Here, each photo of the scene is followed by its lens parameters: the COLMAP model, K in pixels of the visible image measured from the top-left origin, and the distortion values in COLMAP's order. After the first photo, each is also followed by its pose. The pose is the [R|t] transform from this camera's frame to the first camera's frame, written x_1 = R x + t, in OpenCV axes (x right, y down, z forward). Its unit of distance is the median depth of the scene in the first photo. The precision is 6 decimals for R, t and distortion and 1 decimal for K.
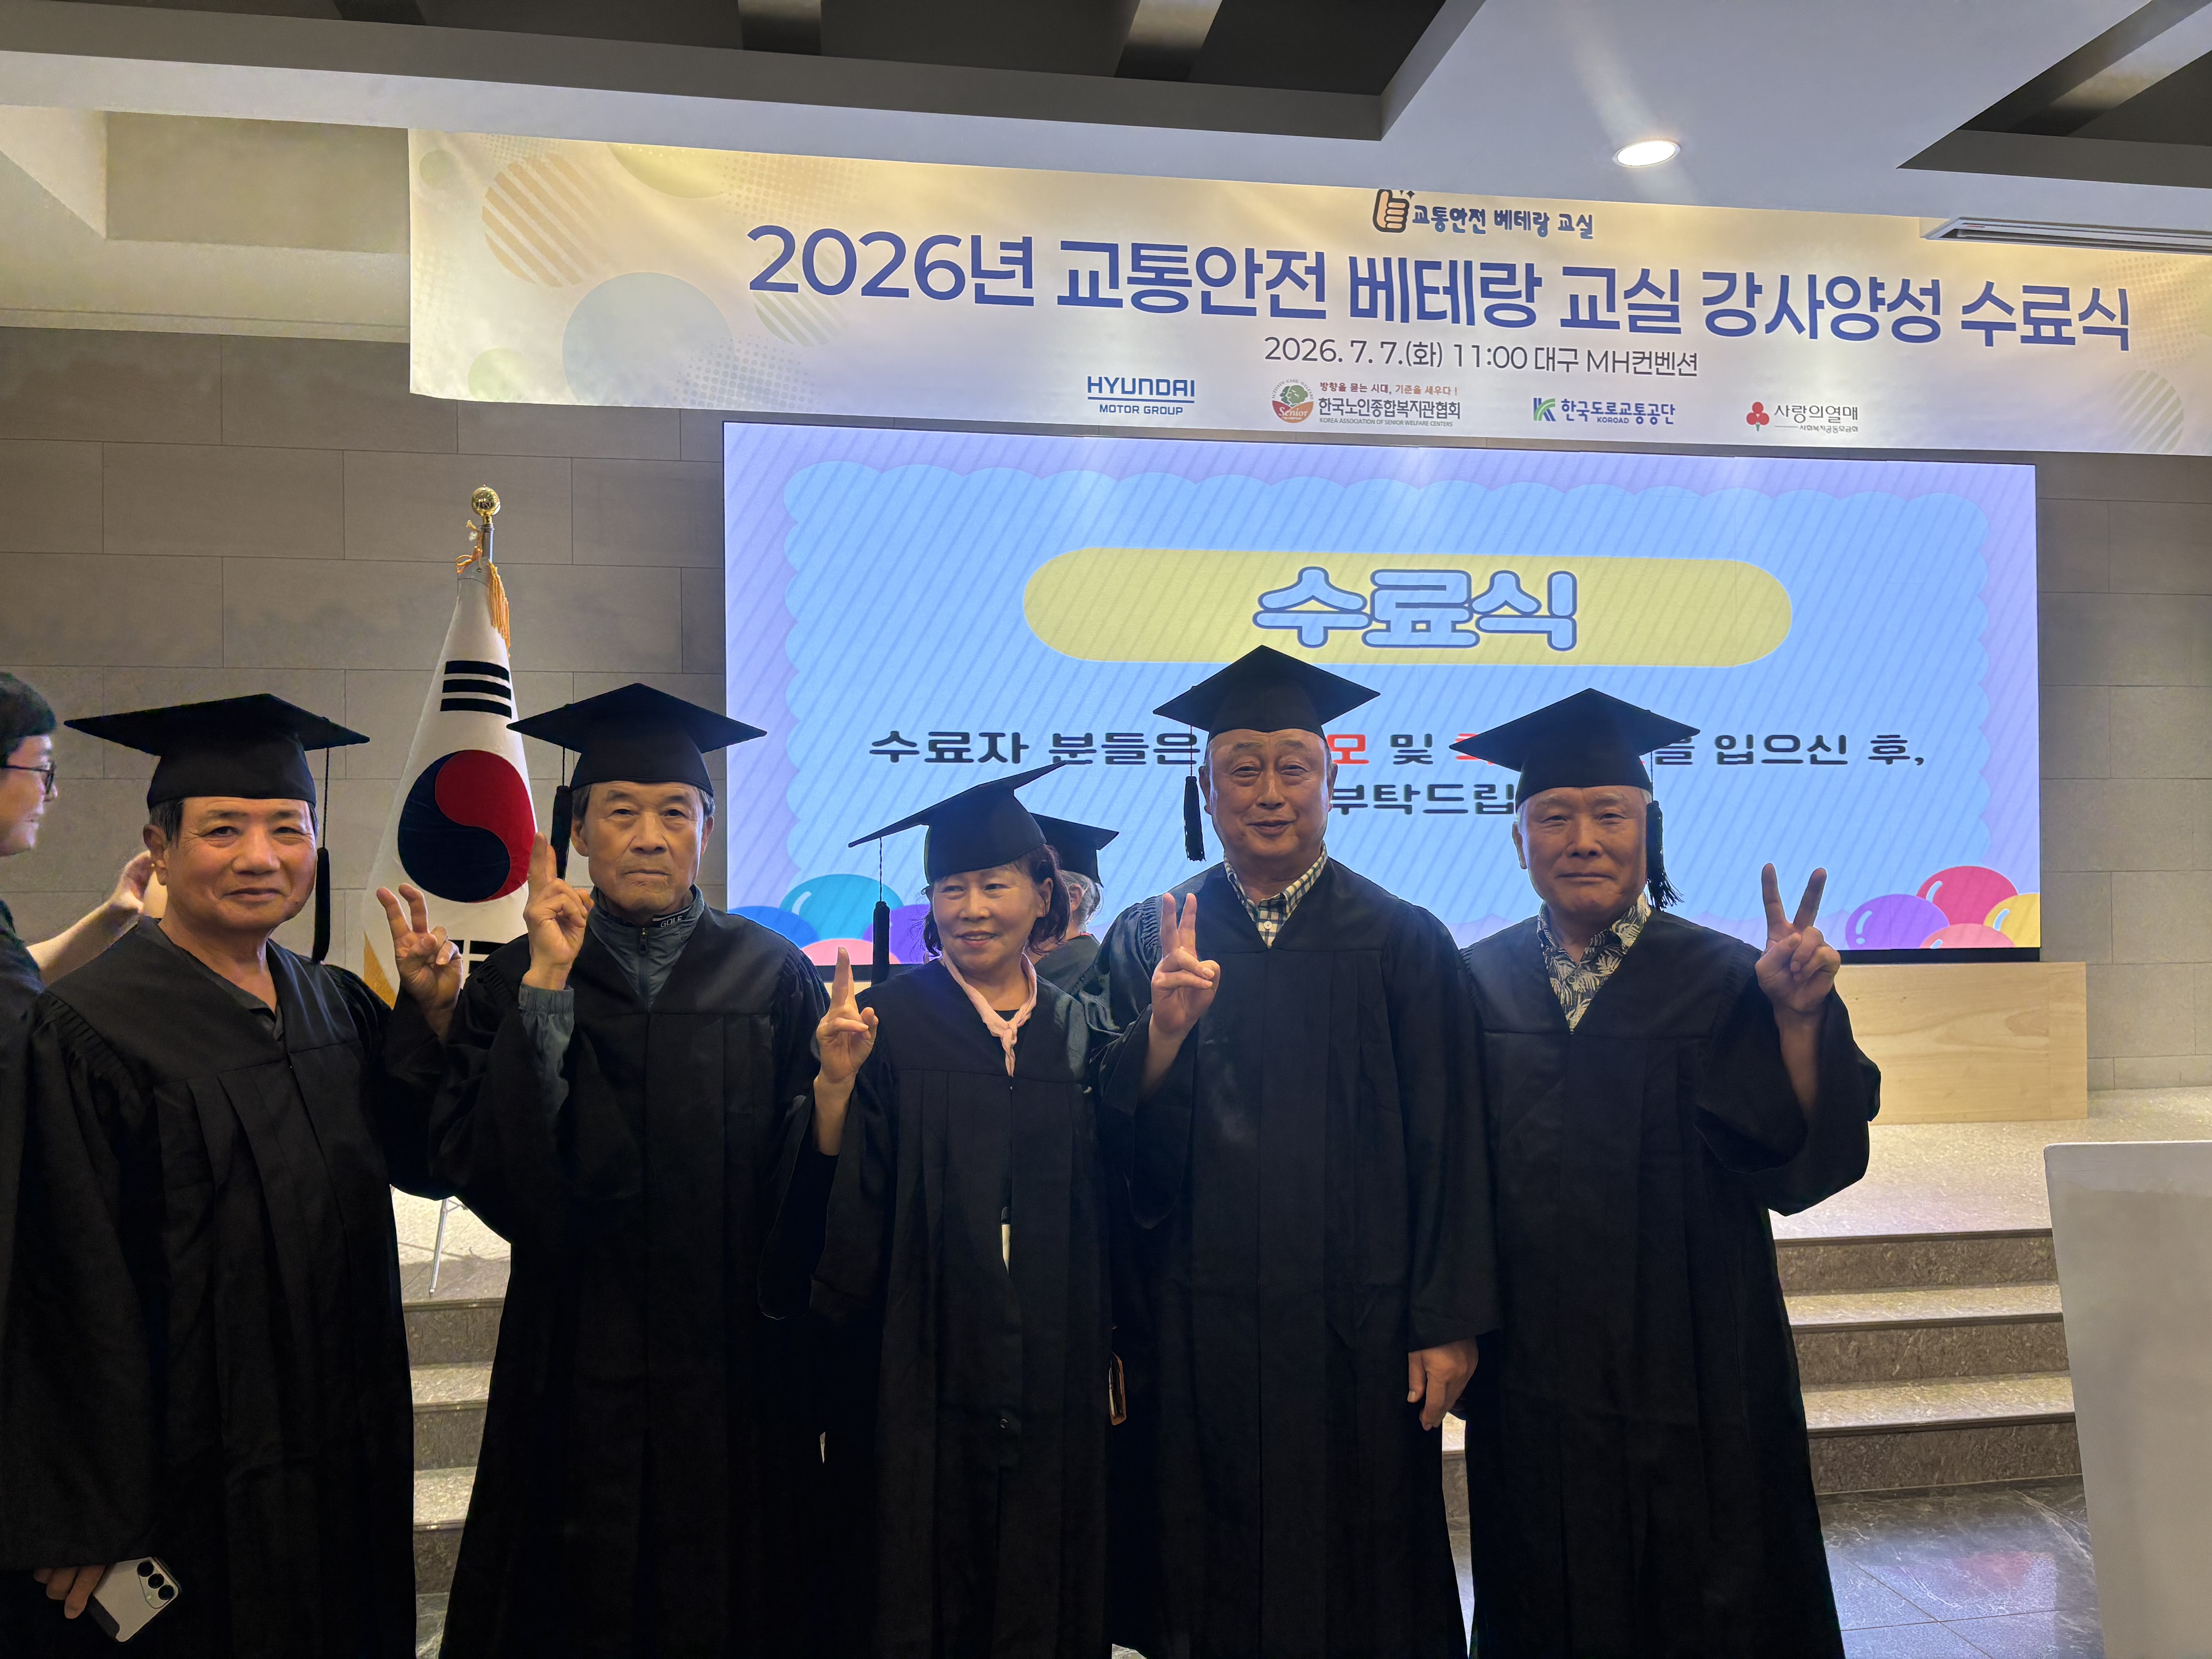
lens RADIAL K [[1679.5, 0, 1109.5], [0, 1679.5, 874.7], [0, 0, 1]] dist [0.050995, -0.031808]
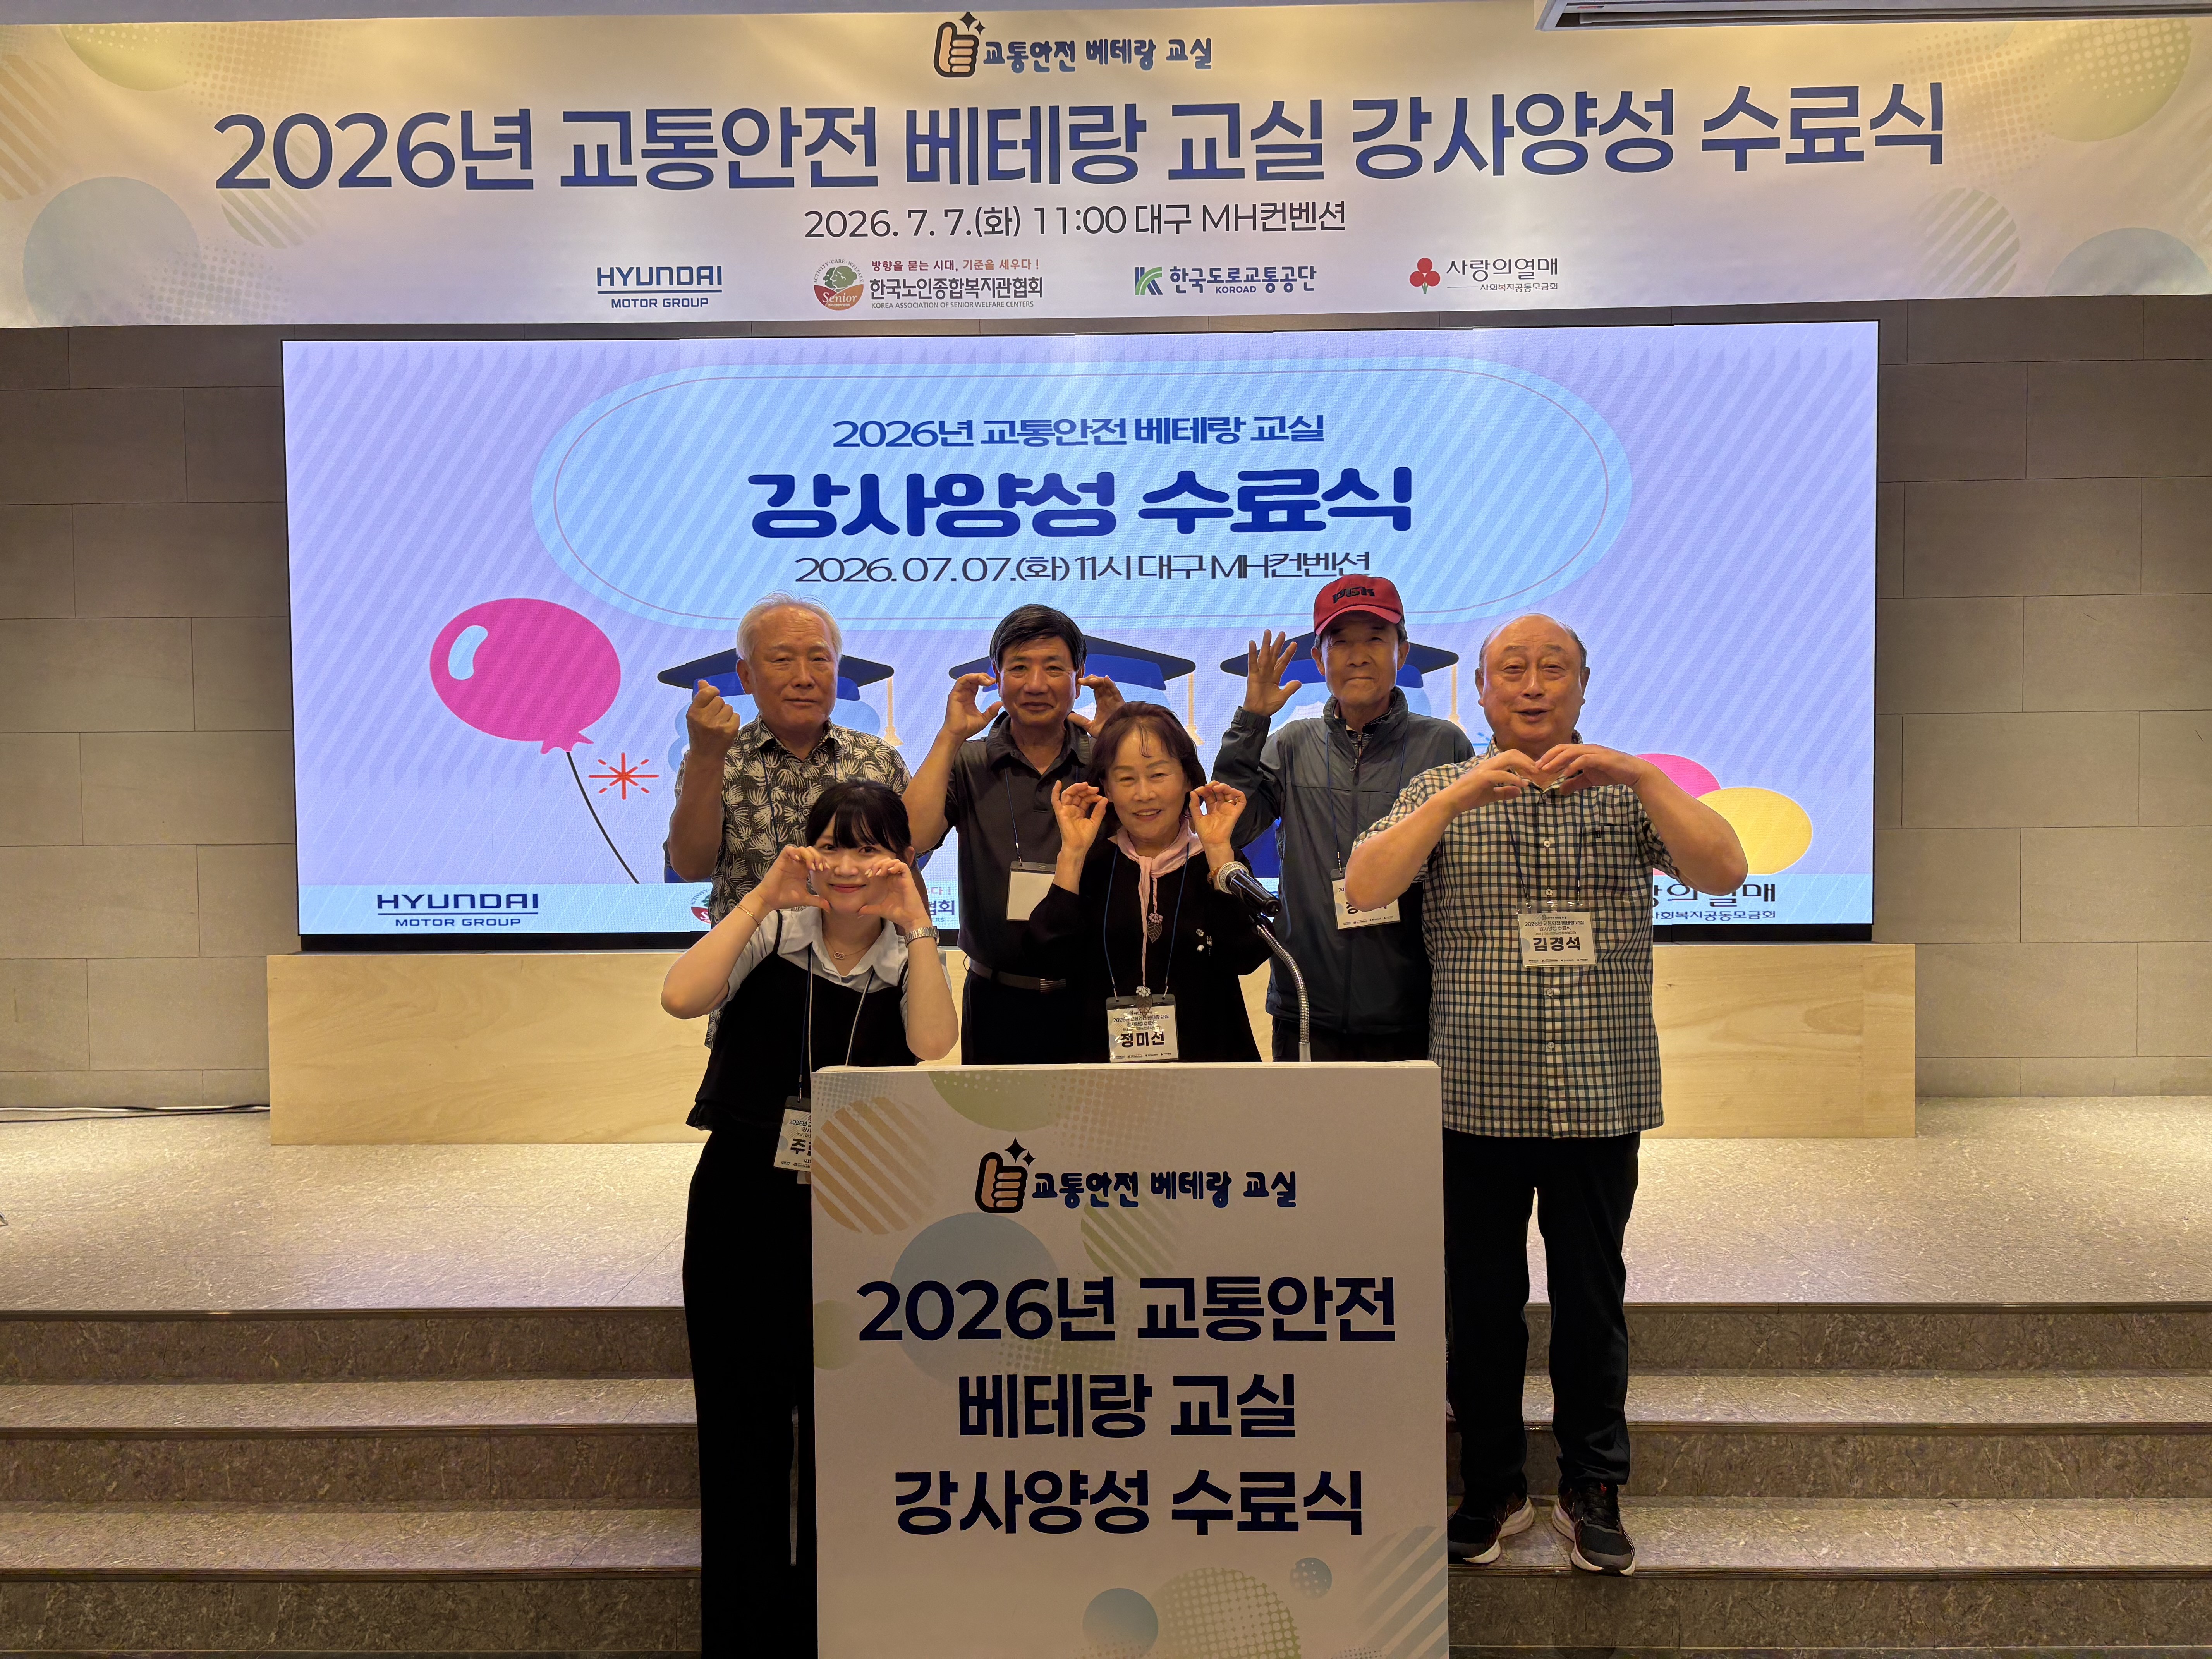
lens RADIAL K [[1679.5, 0, 1097.0], [0, 1679.5, 833.4], [0, 0, 1]] dist [0.050995, -0.031808]
pose [[0.983588, 0.005177, -0.180354, 0.380411], [0.000604, 0.999488, 0.031986, -0.029483], [0.180427, -0.031570, 0.983082, 0.167626]]
